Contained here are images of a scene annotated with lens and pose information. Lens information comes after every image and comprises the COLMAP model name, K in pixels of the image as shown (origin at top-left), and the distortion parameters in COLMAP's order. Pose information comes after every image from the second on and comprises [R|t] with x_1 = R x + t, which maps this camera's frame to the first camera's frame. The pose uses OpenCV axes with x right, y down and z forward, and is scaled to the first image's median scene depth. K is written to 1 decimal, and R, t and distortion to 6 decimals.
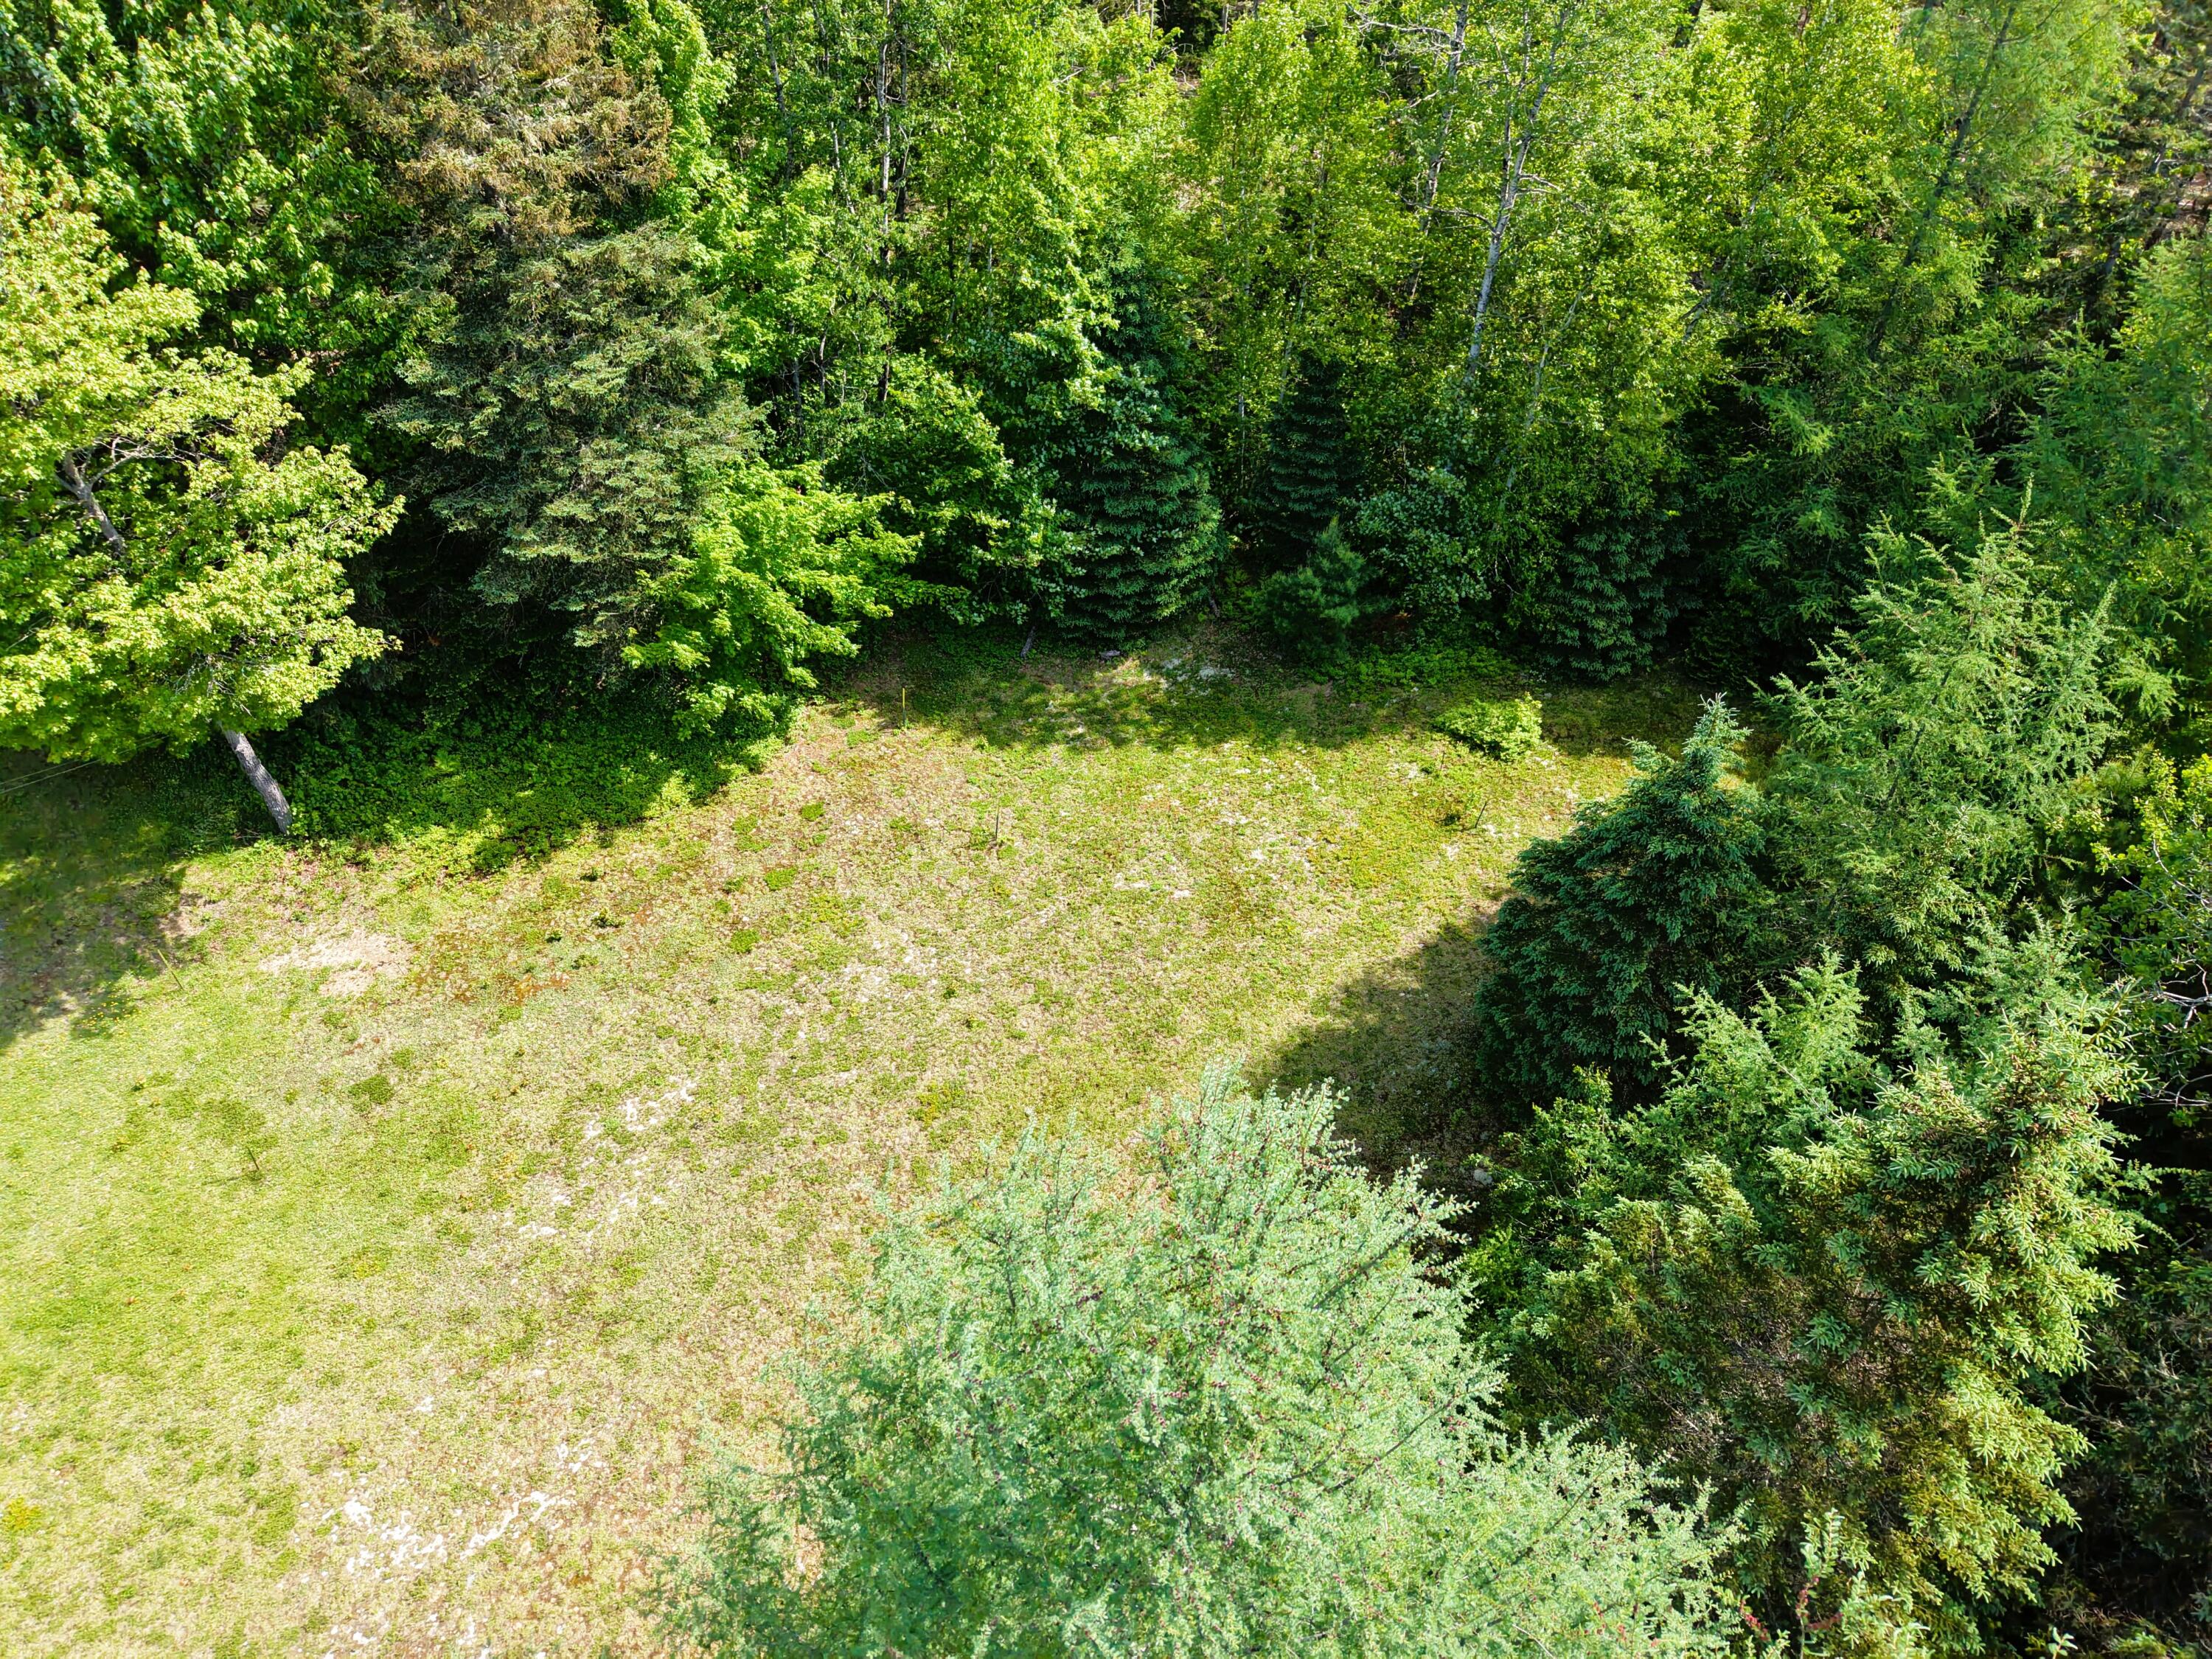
lens RADIAL K [[1480.9, 0, 1100.8], [0, 1480.9, 830.2], [0, 0, 1]] dist [0.017832, -0.009909]
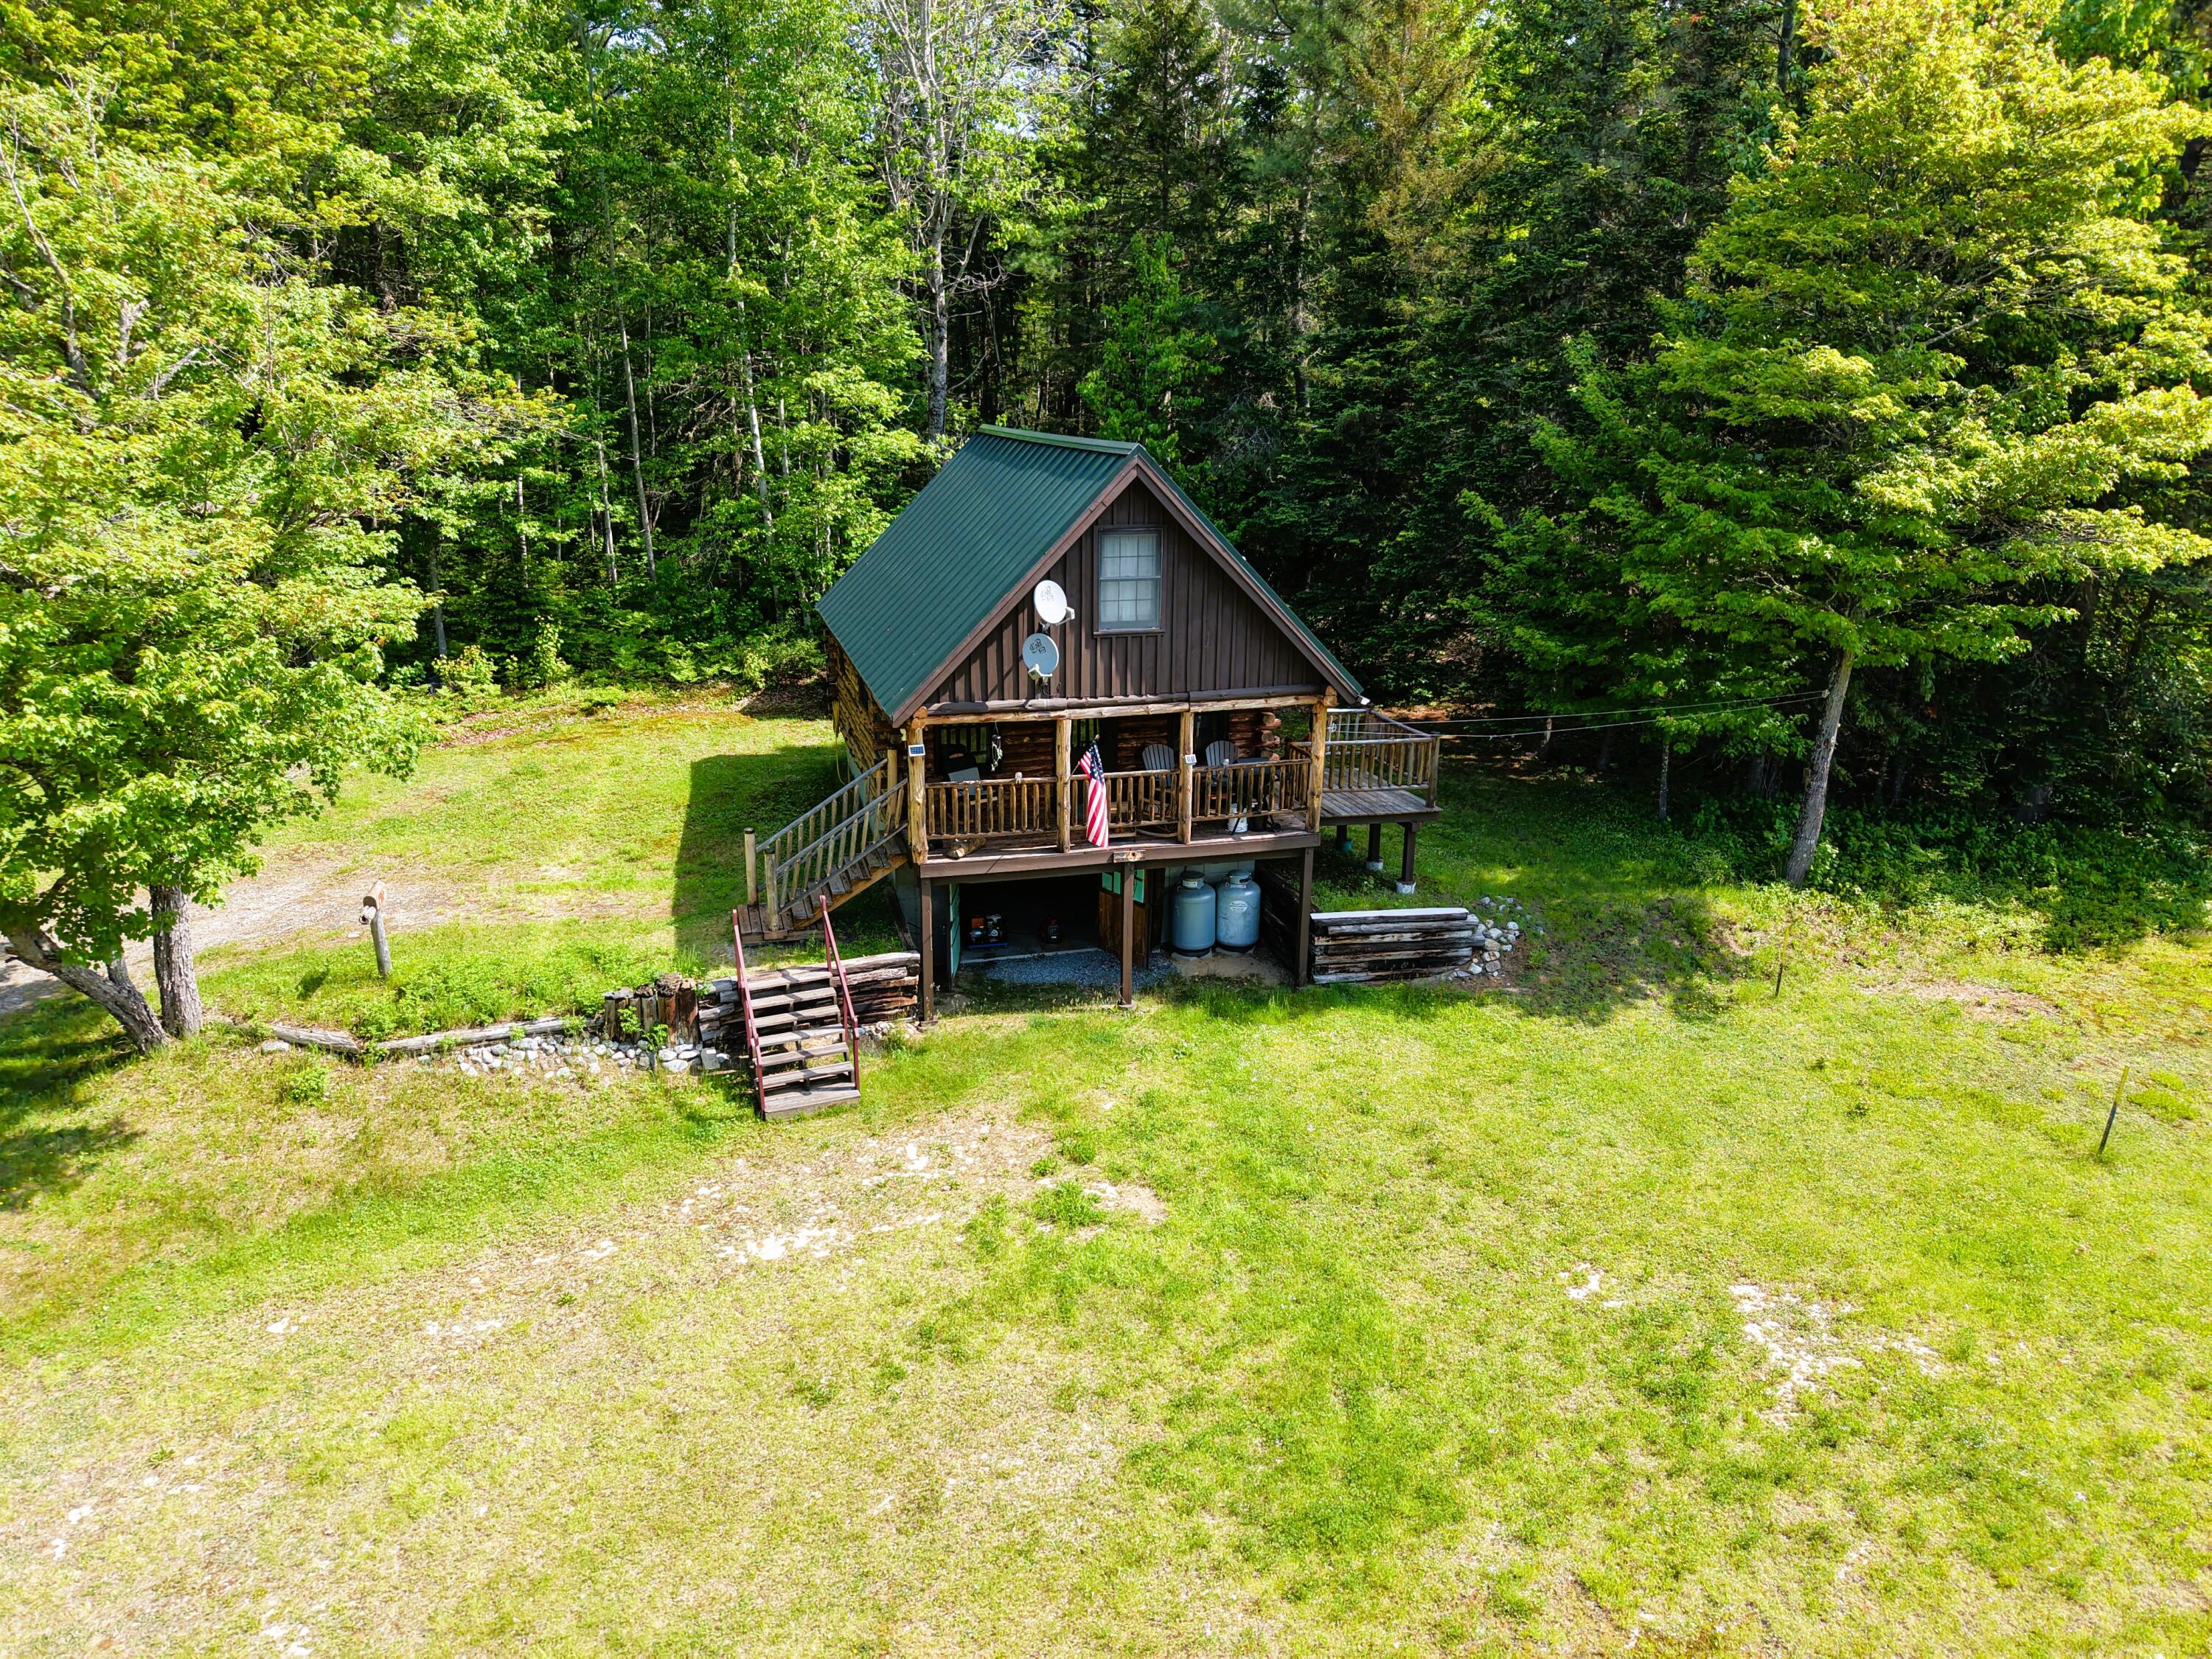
lens RADIAL K [[1480.9, 0, 1100.8], [0, 1480.9, 830.2], [0, 0, 1]] dist [0.017832, -0.009909]
pose [[0.973801, 0.061016, -0.219064, -0.780405], [-0.155698, 0.881018, -0.446727, 0.427368], [0.165742, 0.469131, 0.867436, 0.210389]]
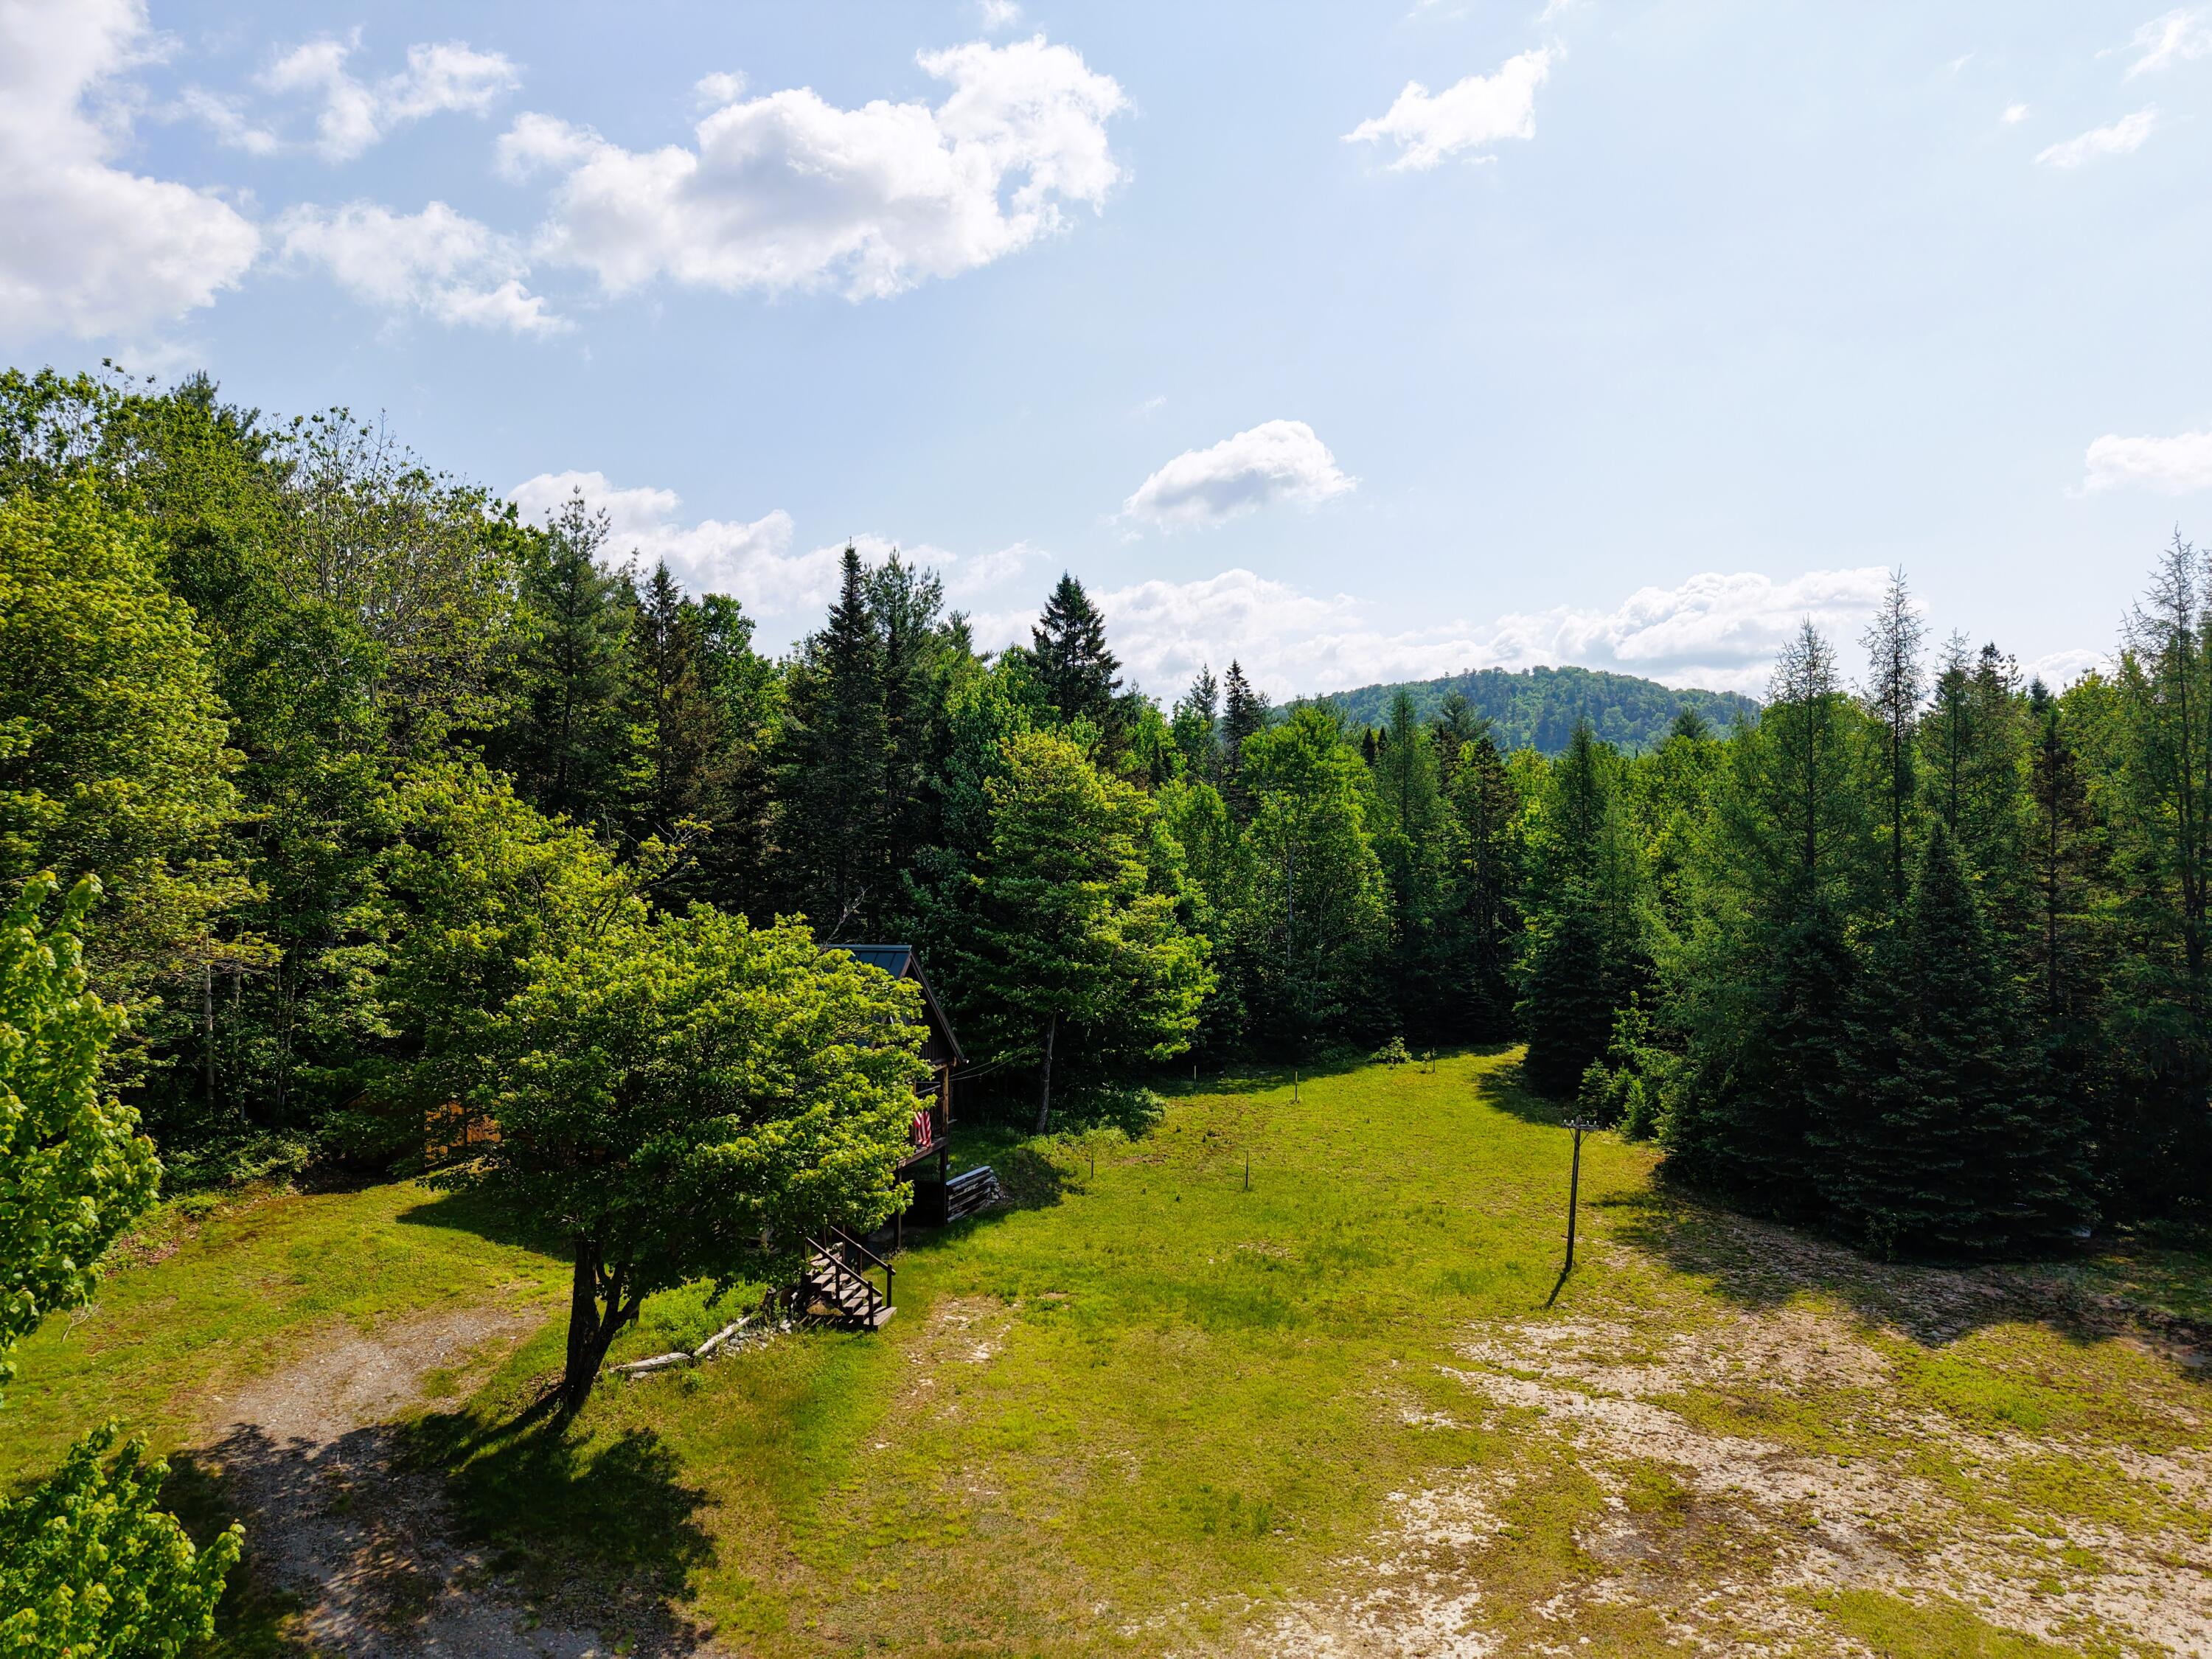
lens RADIAL K [[1480.9, 0, 1100.8], [0, 1480.9, 830.2], [0, 0, 1]] dist [0.017832, -0.009909]
pose [[0.734392, -0.012418, 0.678612, -1.688155], [0.481226, 0.714602, -0.507705, 0.658486], [-0.478633, 0.699421, 0.530774, -0.151027]]
